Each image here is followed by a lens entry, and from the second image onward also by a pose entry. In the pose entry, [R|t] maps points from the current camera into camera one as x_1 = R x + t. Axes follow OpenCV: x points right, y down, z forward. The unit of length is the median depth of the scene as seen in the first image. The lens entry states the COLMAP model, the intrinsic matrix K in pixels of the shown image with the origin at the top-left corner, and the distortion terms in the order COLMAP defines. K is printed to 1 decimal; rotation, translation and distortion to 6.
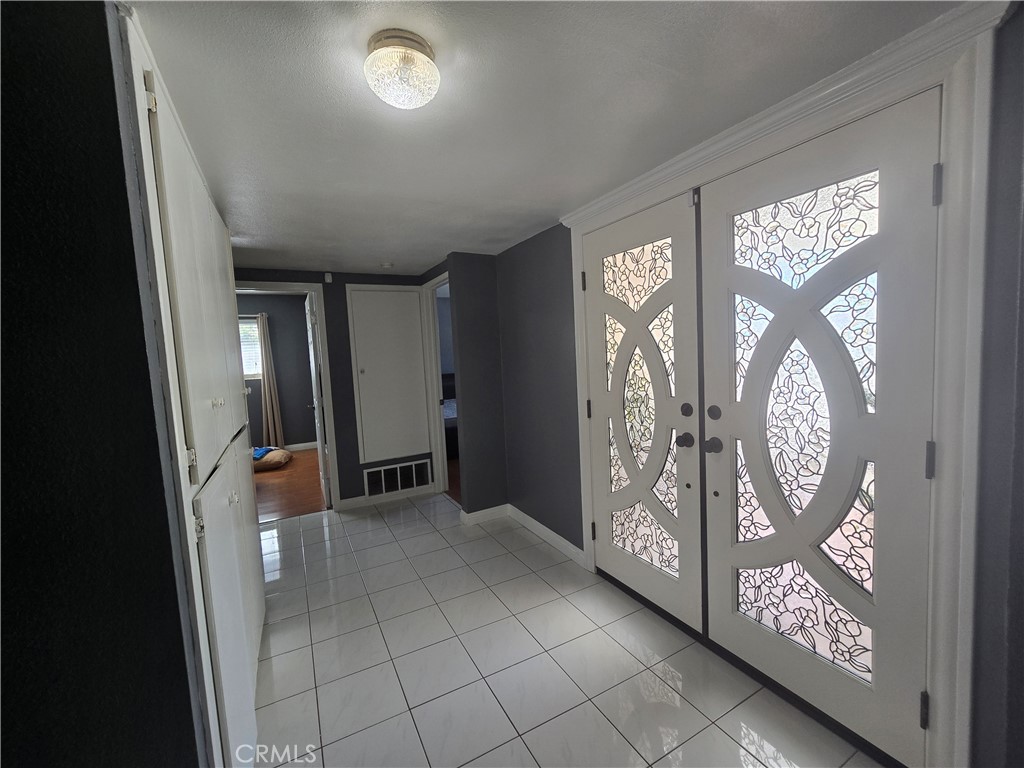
lens RADIAL K [[423.8, 0, 509.6], [0, 423.8, 386.6], [0, 0, 1]] dist [-0.004850, 0.000922]
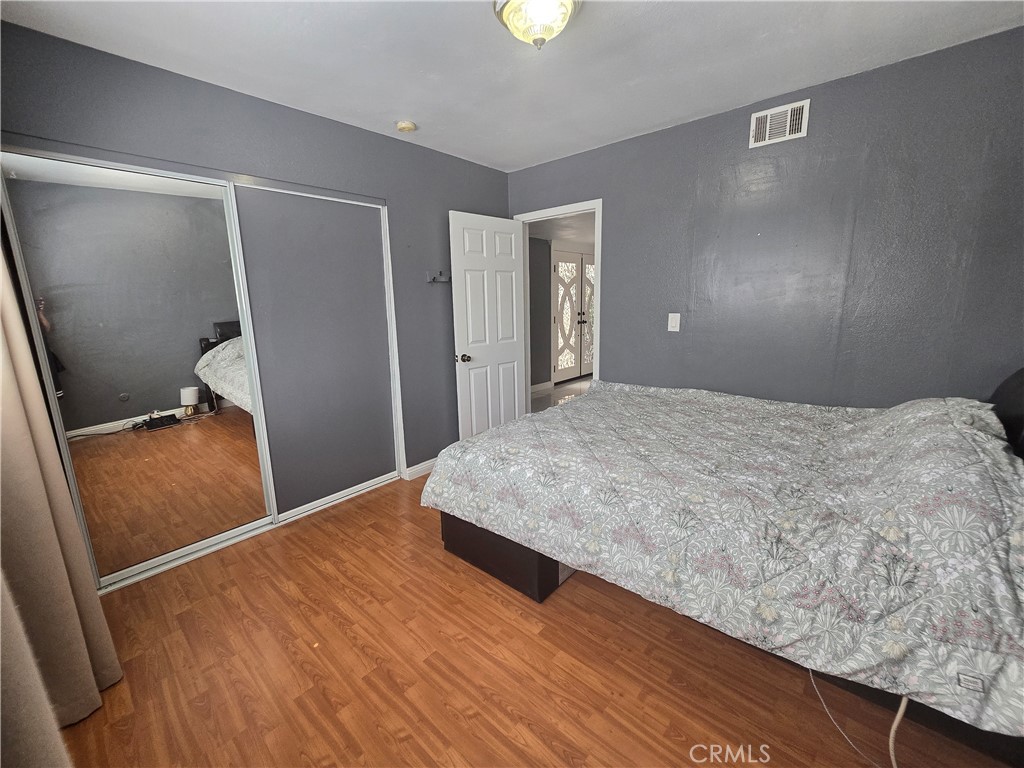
lens RADIAL K [[423.8, 0, 513.8], [0, 423.8, 385.9], [0, 0, 1]] dist [-0.004850, 0.000922]
pose [[-0.347929, -0.151109, 0.925263, -2.849565], [0.107247, 0.974031, 0.199402, -0.128970], [-0.931367, 0.168609, -0.322688, 2.820083]]
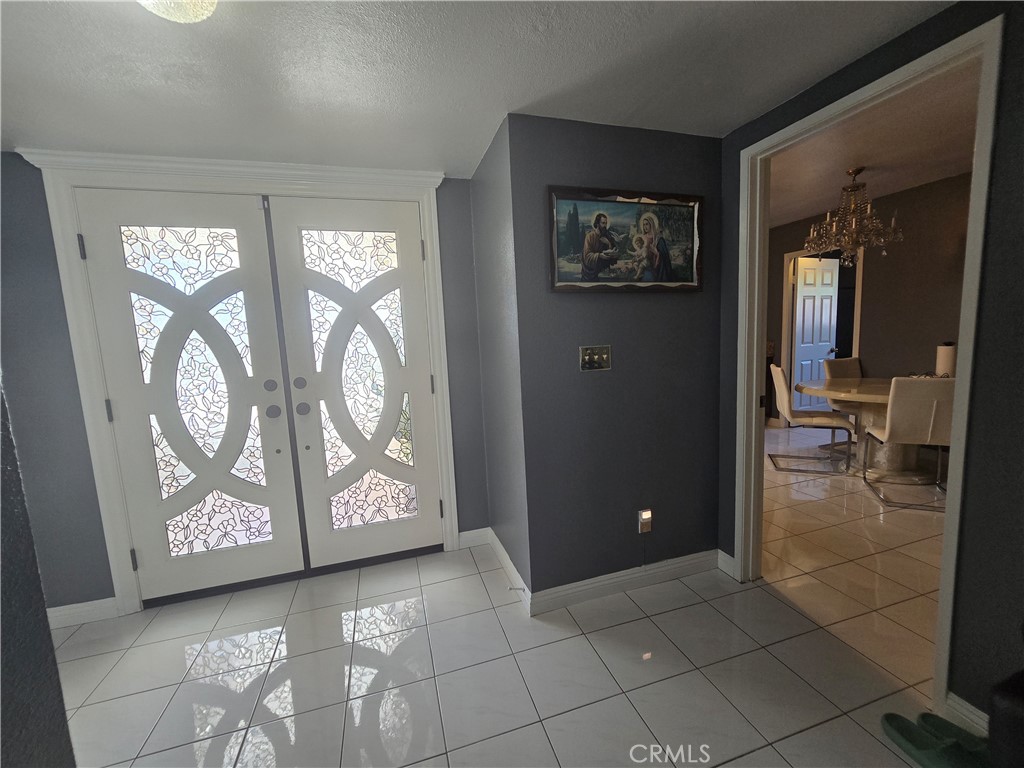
lens RADIAL K [[423.8, 0, 515.0], [0, 423.8, 378.7], [0, 0, 1]] dist [-0.004850, 0.000922]
pose [[0.184222, -0.079156, 0.979692, -0.589721], [0.112845, 0.991864, 0.058920, 0.044277], [-0.976385, 0.099699, 0.191656, 0.134272]]
